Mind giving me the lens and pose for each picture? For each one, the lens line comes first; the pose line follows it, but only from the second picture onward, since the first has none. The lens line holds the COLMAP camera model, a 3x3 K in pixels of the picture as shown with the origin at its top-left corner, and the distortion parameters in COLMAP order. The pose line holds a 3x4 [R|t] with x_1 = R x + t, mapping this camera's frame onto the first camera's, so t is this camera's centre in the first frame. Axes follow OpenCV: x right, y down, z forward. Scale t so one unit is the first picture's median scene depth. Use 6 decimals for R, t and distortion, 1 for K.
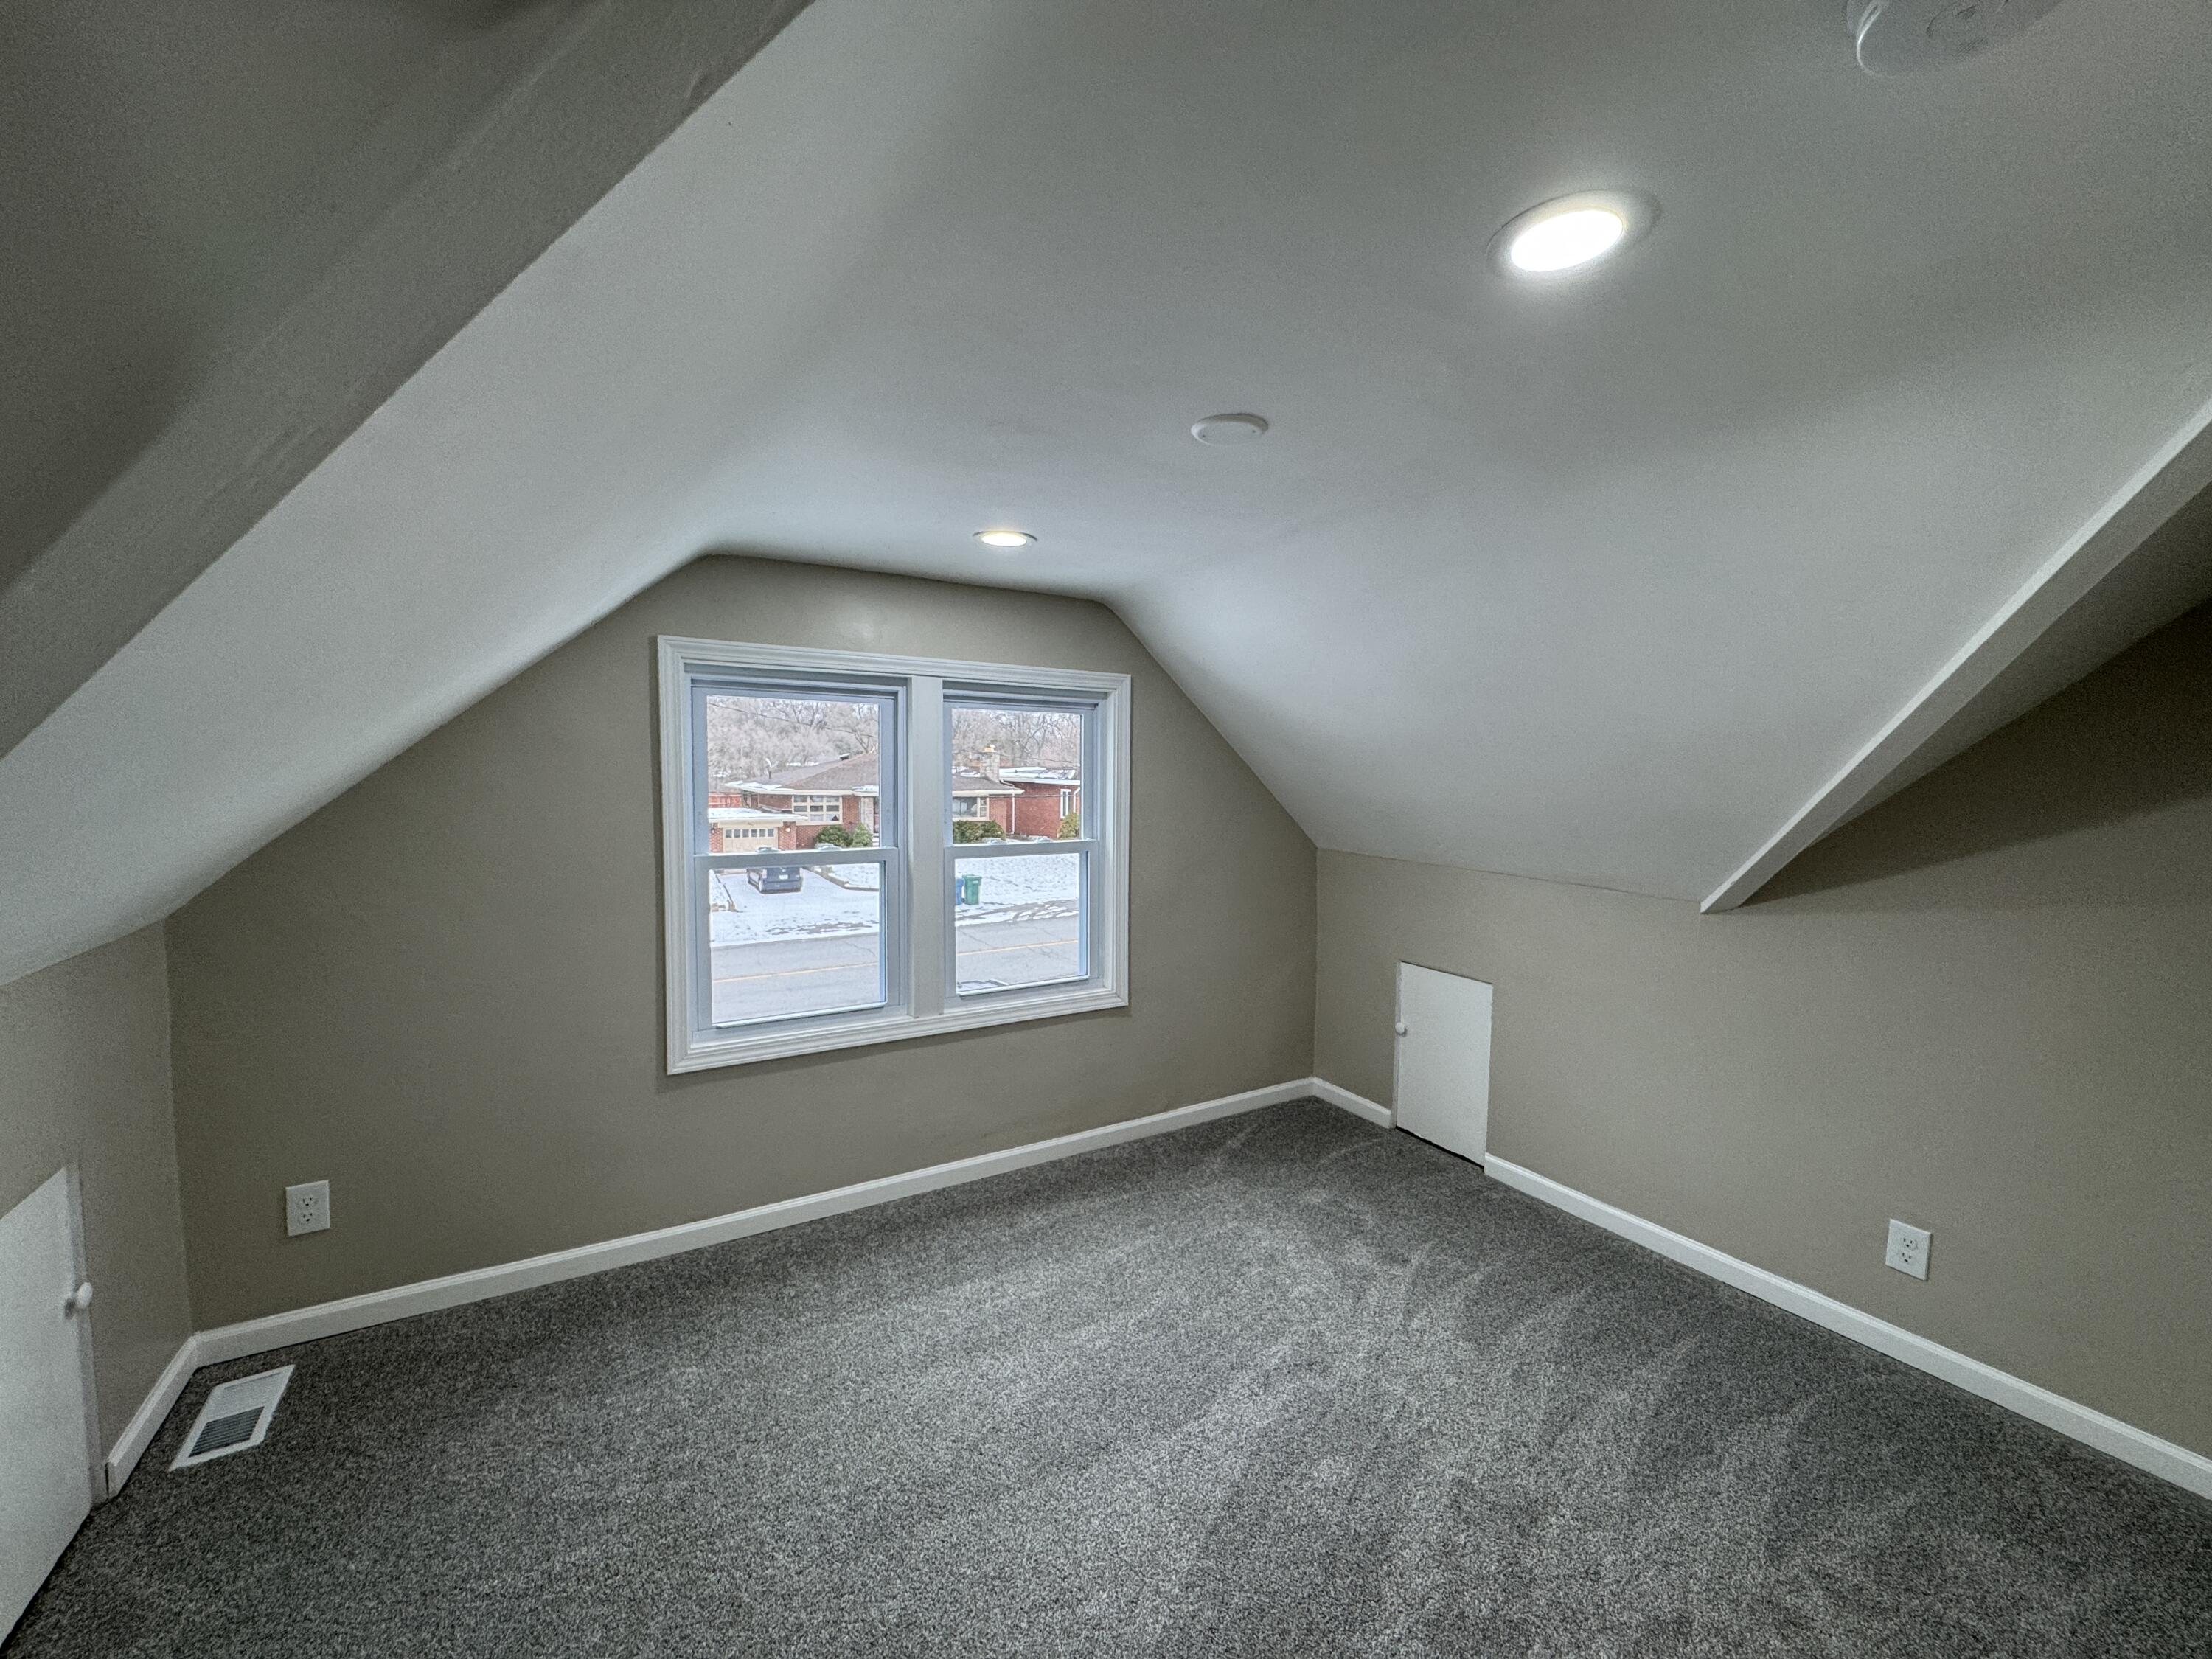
lens RADIAL K [[874.0, 0, 1106.0], [0, 874.0, 829.5], [0, 0, 1]] dist [0.000787, 0.000033]
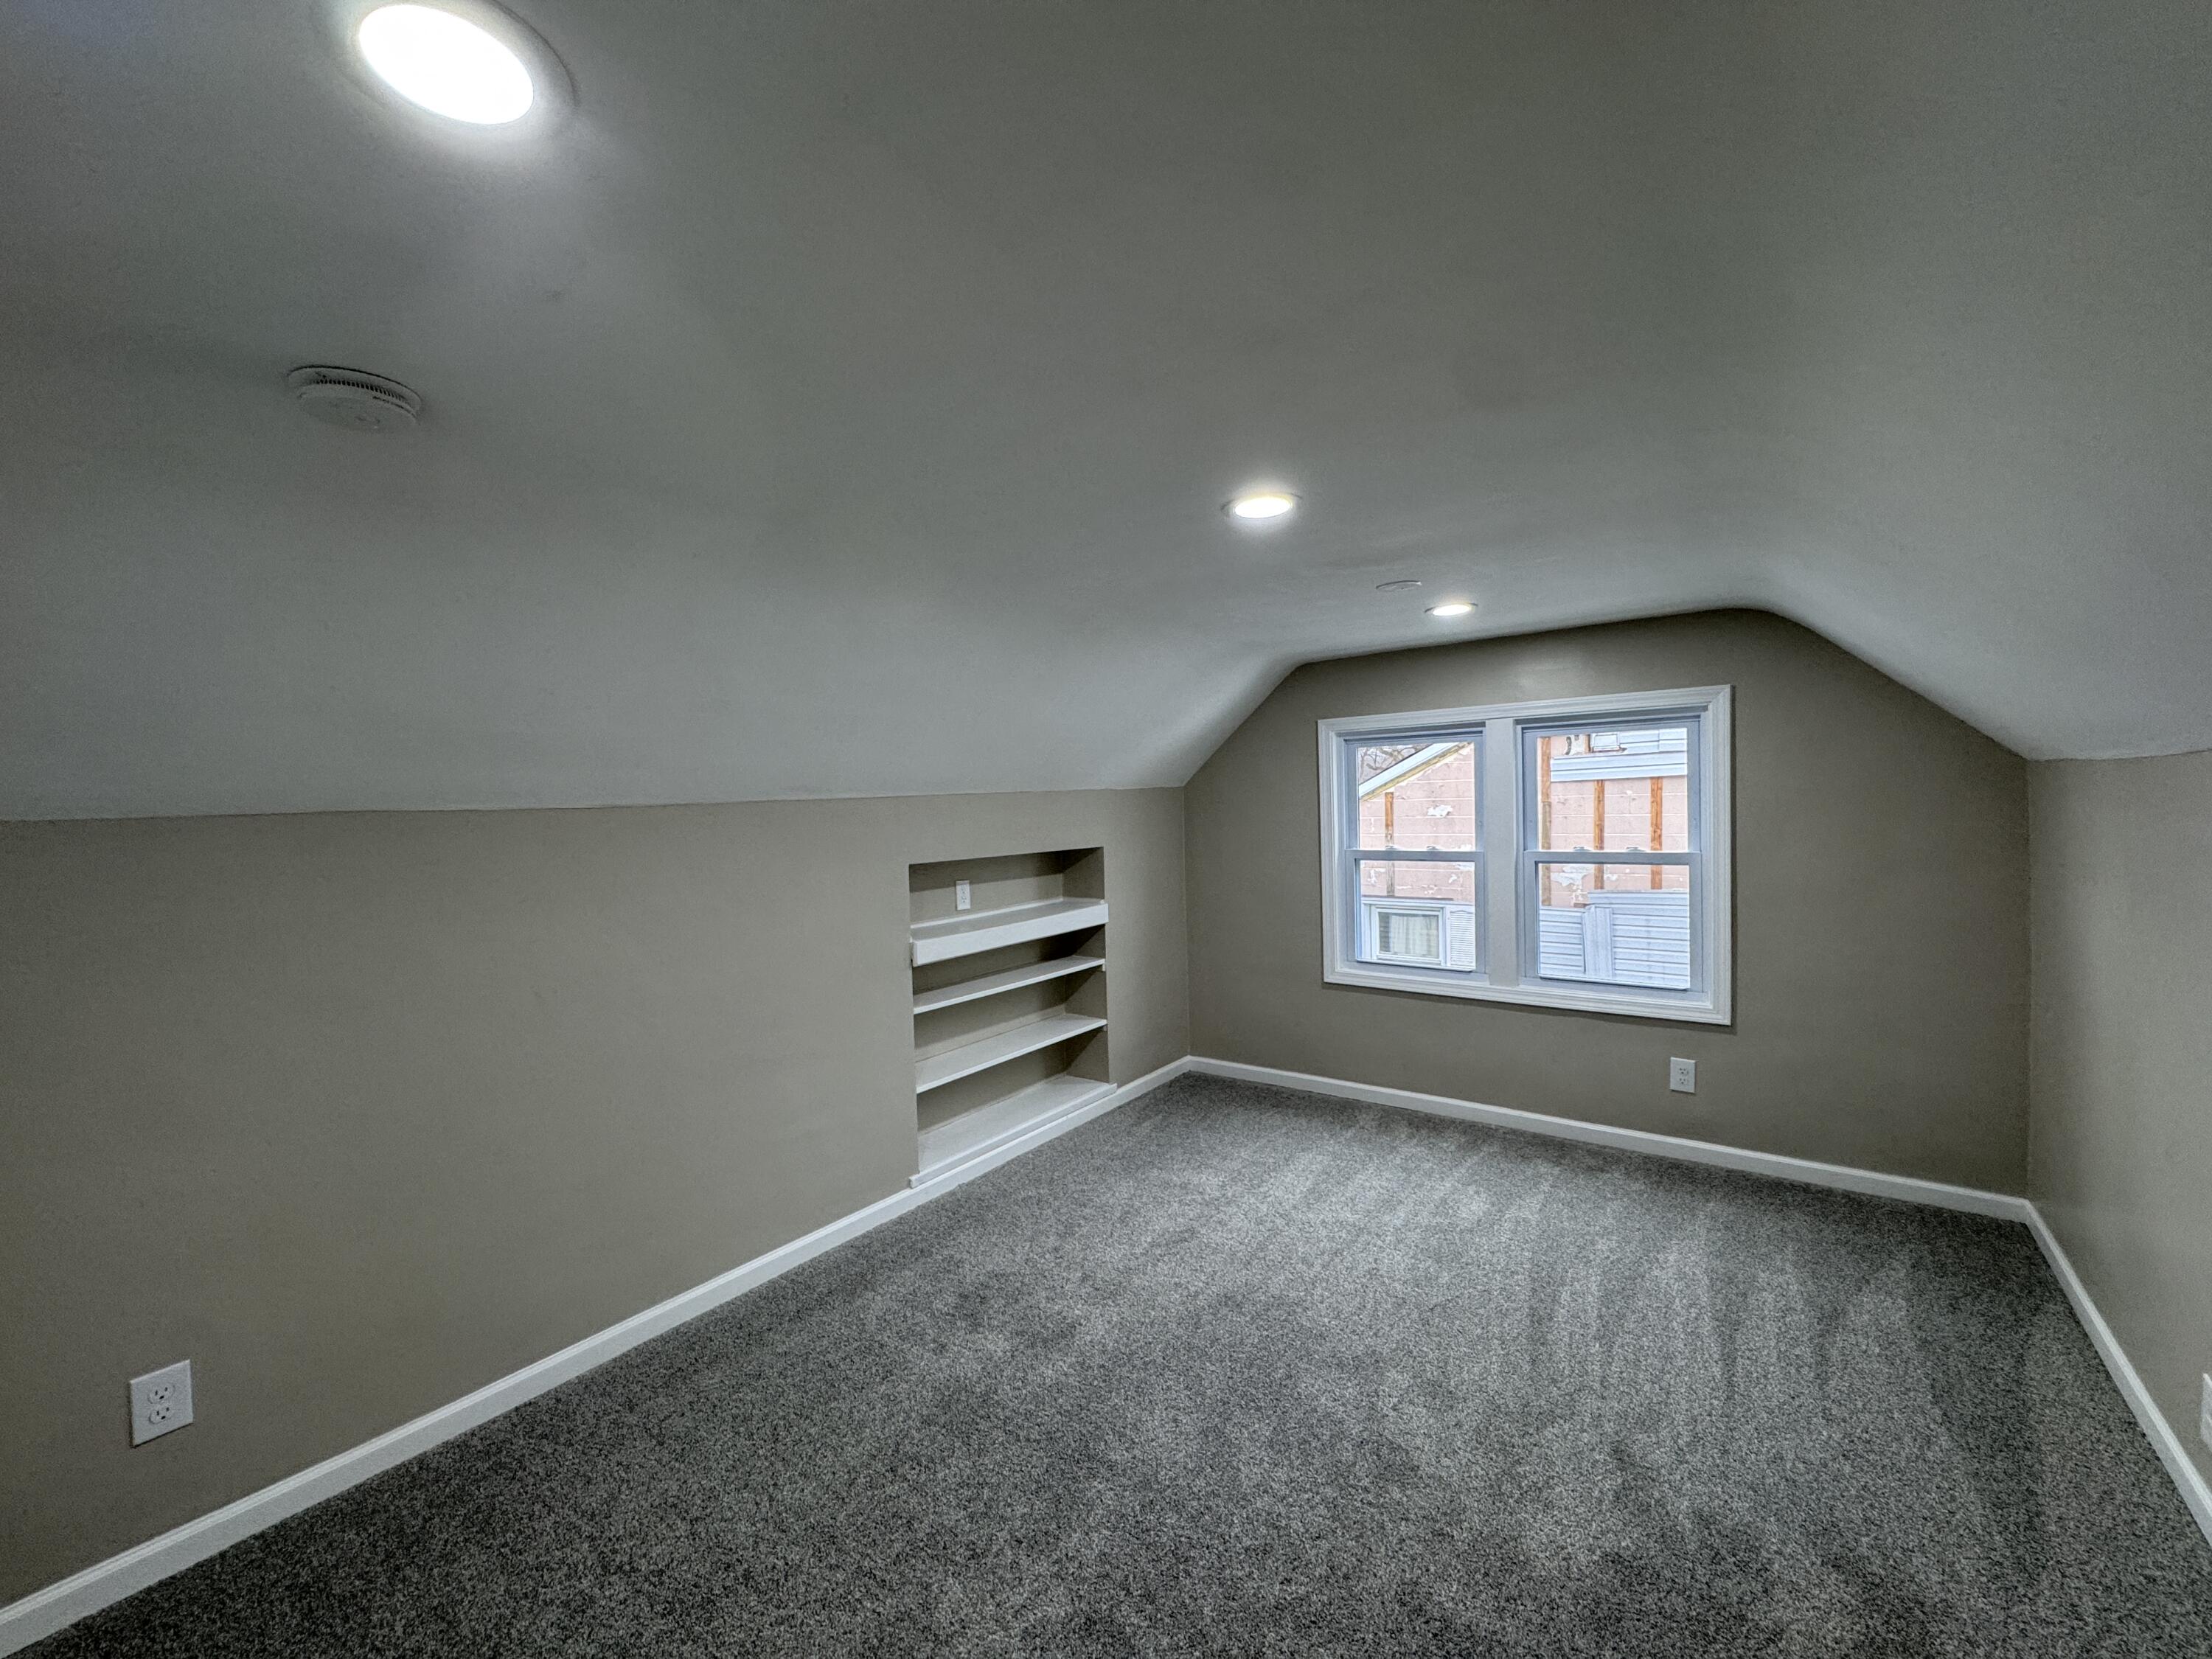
lens RADIAL K [[874.0, 0, 1106.0], [0, 874.0, 829.5], [0, 0, 1]] dist [0.000787, 0.000033]
pose [[0.356424, 0.021464, -0.934078, 0.750222], [-0.009218, 0.999768, 0.019456, -0.030878], [0.934279, 0.001676, 0.356540, 0.012421]]
